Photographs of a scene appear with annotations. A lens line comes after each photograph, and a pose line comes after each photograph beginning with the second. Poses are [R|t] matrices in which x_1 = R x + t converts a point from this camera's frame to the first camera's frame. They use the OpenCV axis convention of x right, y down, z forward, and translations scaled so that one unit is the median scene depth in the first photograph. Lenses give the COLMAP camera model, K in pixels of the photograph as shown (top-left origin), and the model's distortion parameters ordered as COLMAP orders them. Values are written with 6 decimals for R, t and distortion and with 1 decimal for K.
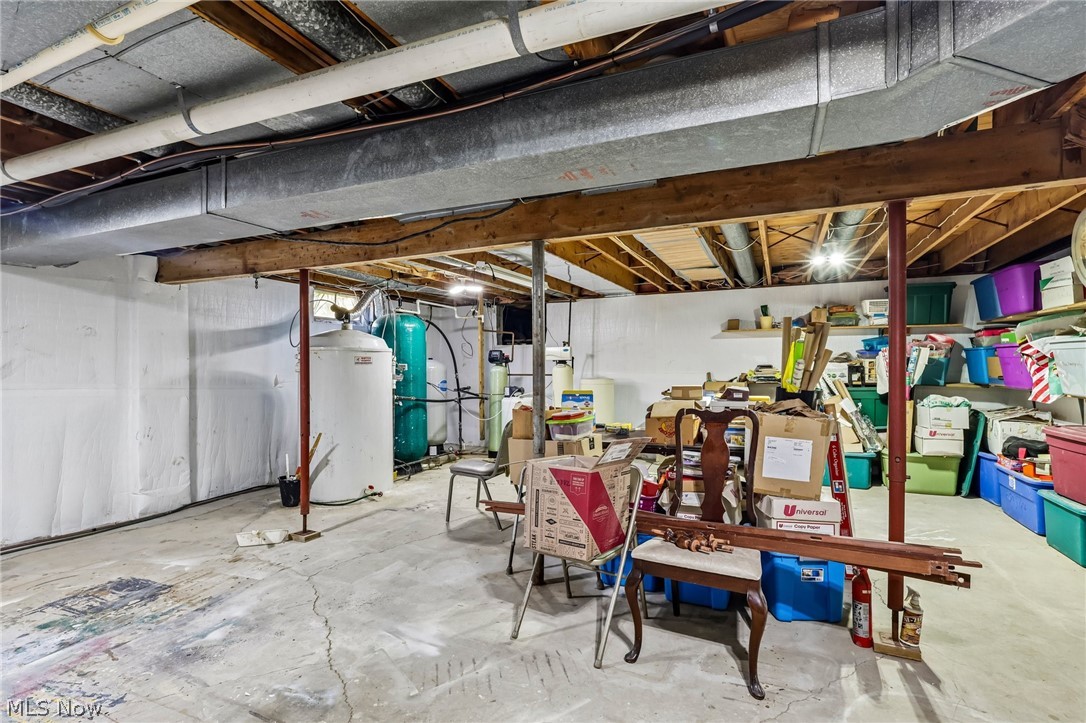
lens RADIAL K [[507.6, 0, 543.0], [0, 507.6, 361.5], [0, 0, 1]] dist [-0.000429, 0.000009]
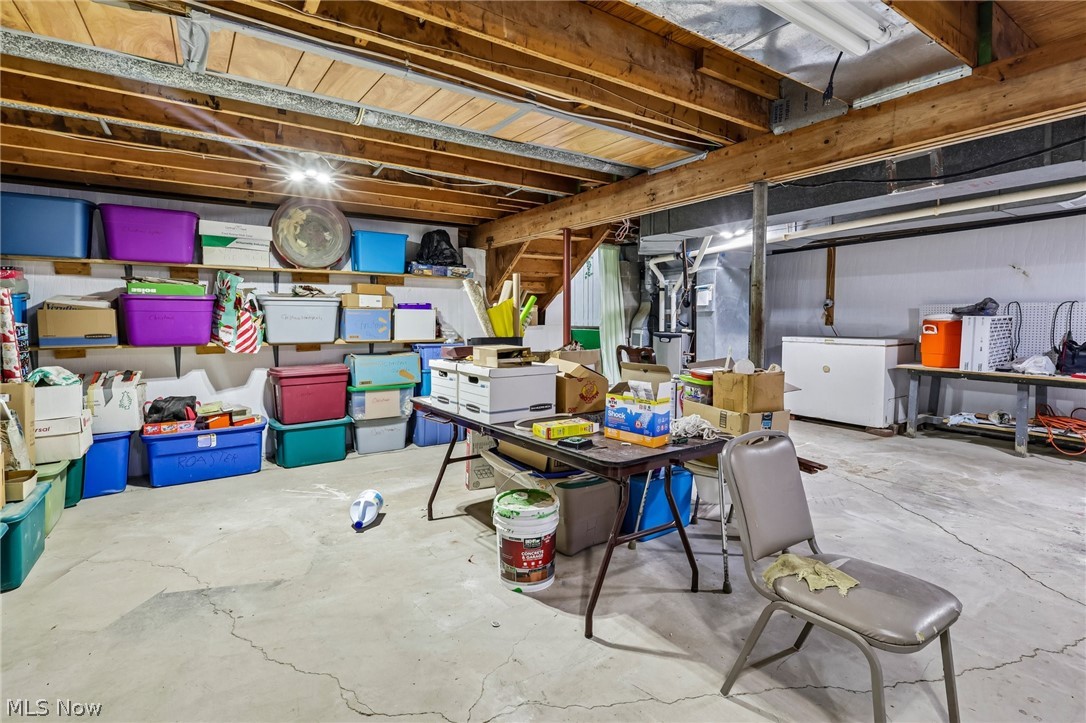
lens RADIAL K [[536.5, 0, 543.0], [0, 536.5, 361.5], [0, 0, 1]] dist [0.000073, 0.000048]
pose [[-0.866922, -0.036299, 0.497120, -0.194266], [0.007156, 0.996336, 0.085230, 0.014238], [-0.498392, 0.077445, -0.863486, 2.572449]]
